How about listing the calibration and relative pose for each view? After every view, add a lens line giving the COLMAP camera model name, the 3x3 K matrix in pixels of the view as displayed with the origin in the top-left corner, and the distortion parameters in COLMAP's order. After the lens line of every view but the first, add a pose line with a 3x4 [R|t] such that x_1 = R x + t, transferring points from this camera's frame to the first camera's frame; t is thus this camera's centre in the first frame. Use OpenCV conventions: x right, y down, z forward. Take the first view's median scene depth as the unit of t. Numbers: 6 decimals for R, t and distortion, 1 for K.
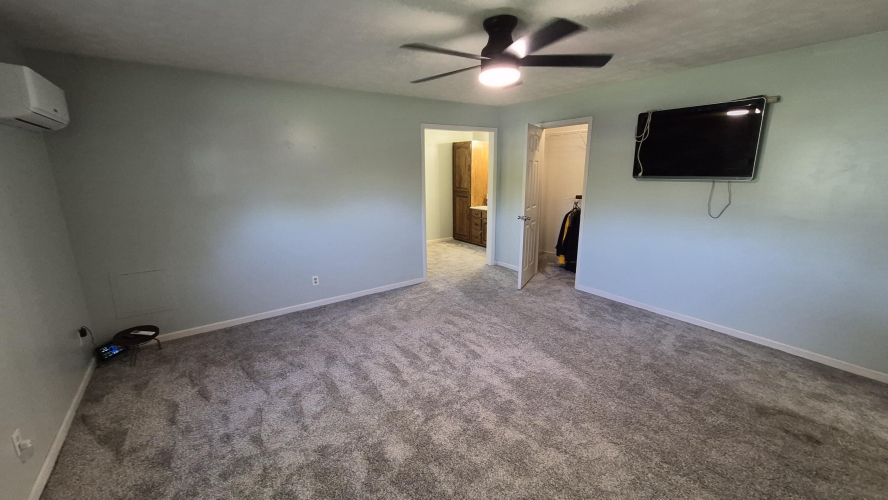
lens RADIAL K [[353.7, 0, 441.9], [0, 353.7, 250.2], [0, 0, 1]] dist [-0.001242, 0.000203]
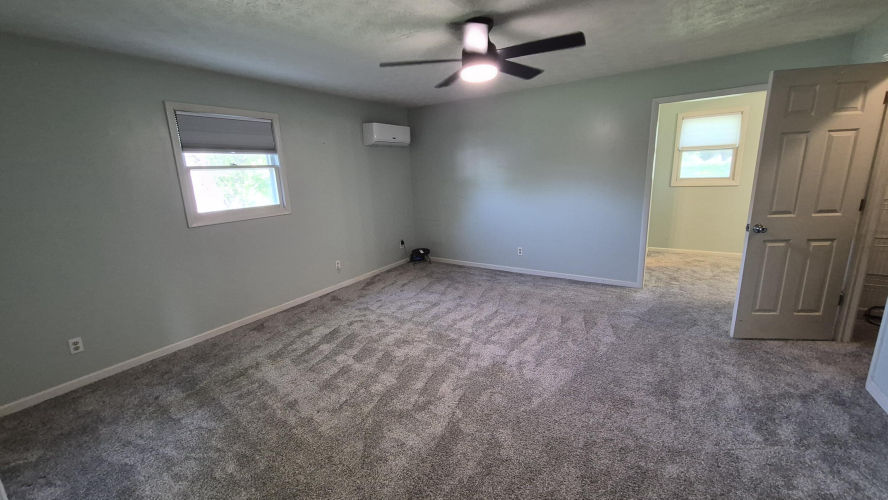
lens RADIAL K [[353.7, 0, 442.4], [0, 353.7, 247.5], [0, 0, 1]] dist [-0.001242, 0.000203]
pose [[0.364728, 0.206824, -0.907853, 0.897828], [-0.172995, 0.973094, 0.152186, -0.092895], [0.914902, 0.101548, 0.390695, 0.355096]]
